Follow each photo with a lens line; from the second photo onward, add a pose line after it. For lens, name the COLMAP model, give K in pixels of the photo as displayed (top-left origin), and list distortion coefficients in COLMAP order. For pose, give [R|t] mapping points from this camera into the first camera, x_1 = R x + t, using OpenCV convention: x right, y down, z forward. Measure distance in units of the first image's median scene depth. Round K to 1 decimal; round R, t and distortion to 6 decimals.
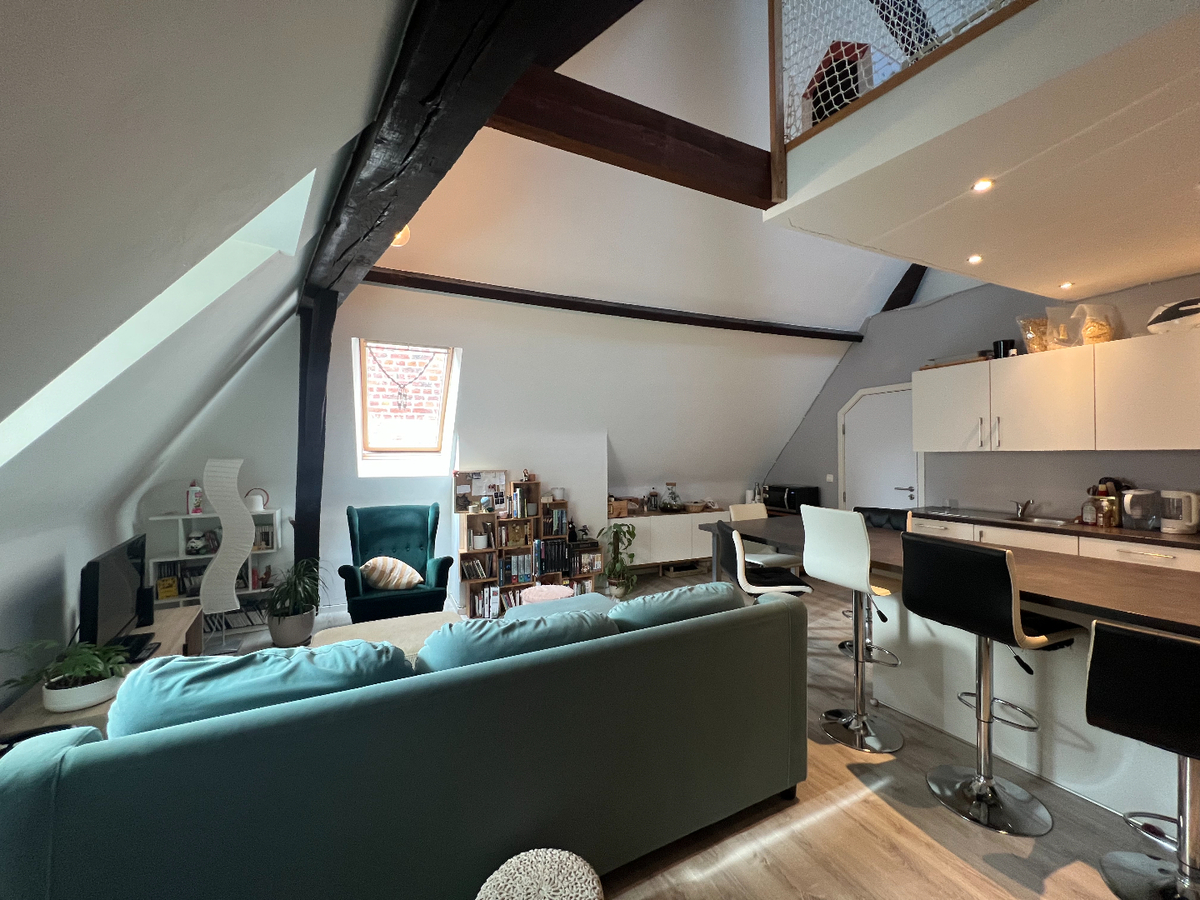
lens RADIAL K [[478.7, 0, 598.9], [0, 478.7, 451.9], [0, 0, 1]] dist [-0.001432, 0.000688]
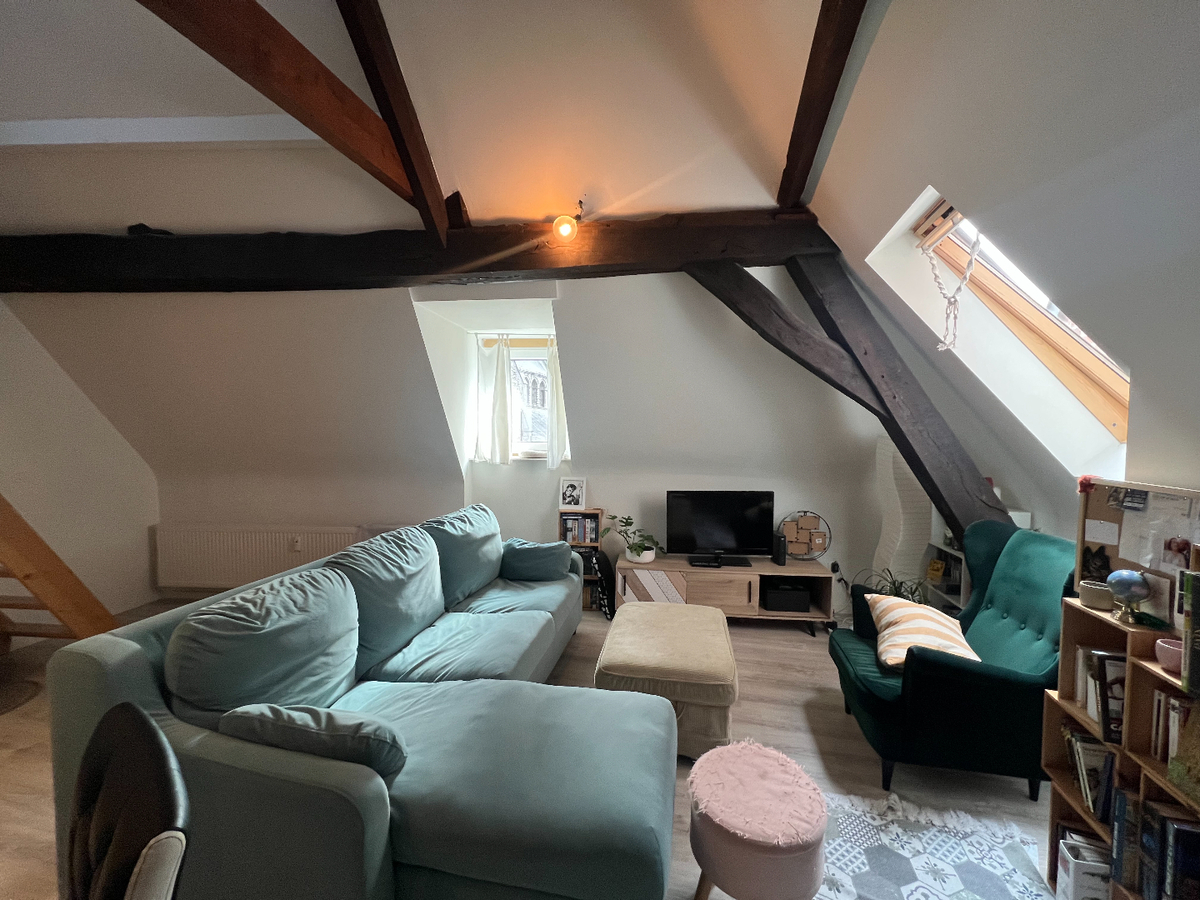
lens RADIAL K [[478.7, 0, 602.8], [0, 478.7, 455.5], [0, 0, 1]] dist [-0.001432, 0.000688]
pose [[-0.622945, 0.041013, -0.781189, 0.303411], [-0.002095, 0.998534, 0.054094, 0.004924], [0.782262, 0.035334, -0.621946, 1.301215]]
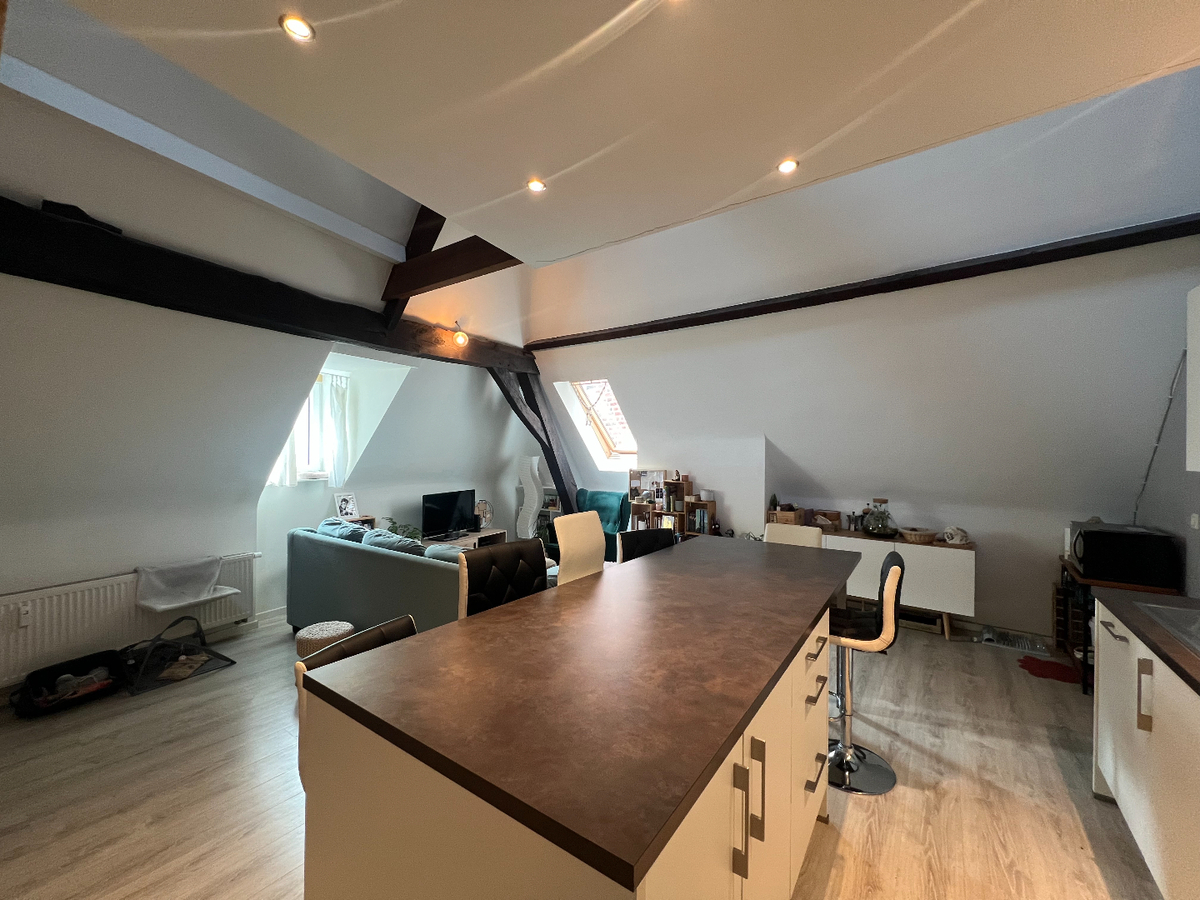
lens RADIAL K [[478.7, 0, 598.1], [0, 478.7, 451.5], [0, 0, 1]] dist [-0.001432, 0.000688]
pose [[0.470462, 0.012175, -0.882336, 1.118266], [-0.010869, 0.999909, 0.008002, -0.023338], [0.882353, 0.005826, 0.470552, 0.431777]]
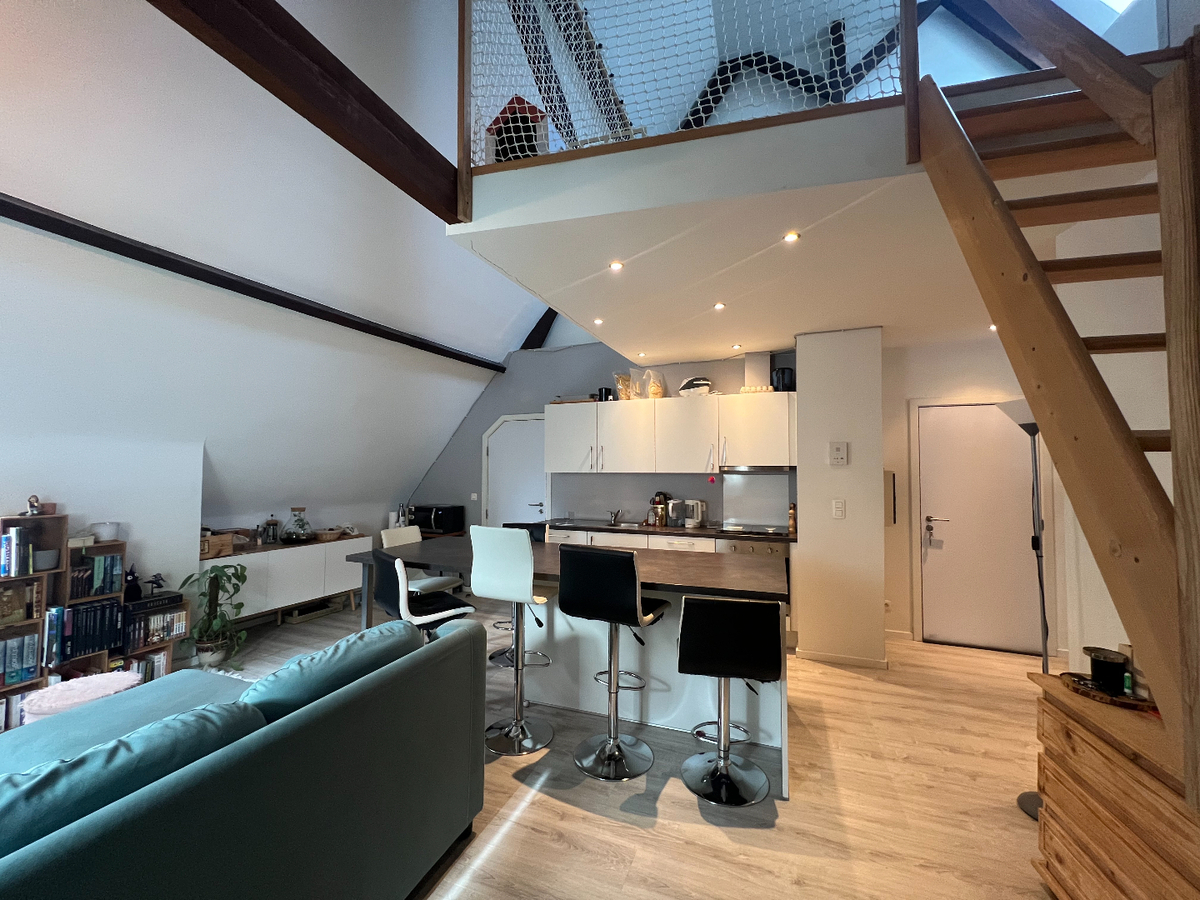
lens RADIAL K [[478.7, 0, 600.7], [0, 478.7, 451.9], [0, 0, 1]] dist [-0.001432, 0.000688]
pose [[0.734841, 0.037457, 0.677205, -0.051619], [-0.010644, 0.998988, -0.043705, -0.002100], [-0.678156, 0.024908, 0.734496, 0.065340]]
